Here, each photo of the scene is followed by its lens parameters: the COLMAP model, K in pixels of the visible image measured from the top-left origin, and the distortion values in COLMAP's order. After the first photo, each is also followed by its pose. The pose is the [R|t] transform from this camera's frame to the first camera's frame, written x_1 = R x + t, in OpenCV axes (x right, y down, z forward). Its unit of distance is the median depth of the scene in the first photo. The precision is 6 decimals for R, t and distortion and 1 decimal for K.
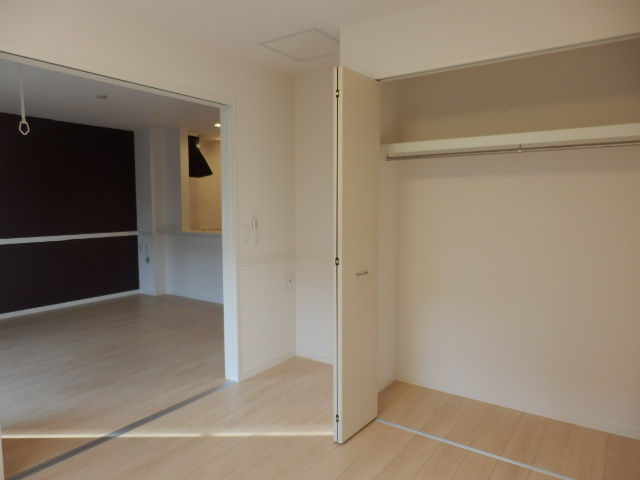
lens RADIAL K [[444.9, 0, 317.6], [0, 444.9, 239.2], [0, 0, 1]] dist [-0.004970, -0.002779]
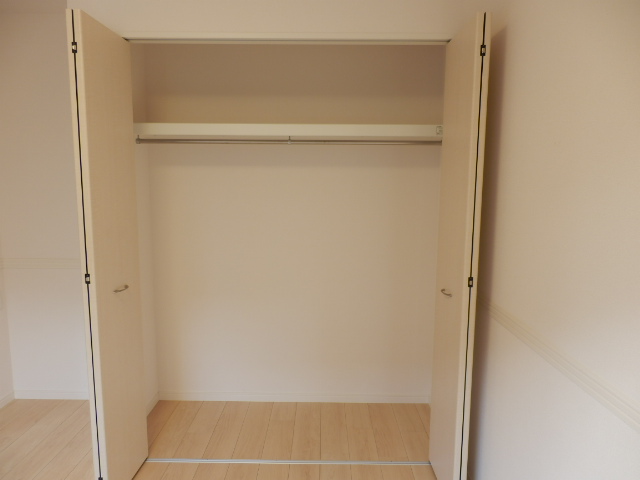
lens RADIAL K [[444.9, 0, 321.3], [0, 444.9, 239.5], [0, 0, 1]] dist [-0.004970, -0.002779]
pose [[0.819531, -0.061947, 0.569677, -0.048627], [0.037299, 0.997798, 0.054842, -0.037066], [-0.571820, -0.023696, 0.820037, 0.155154]]
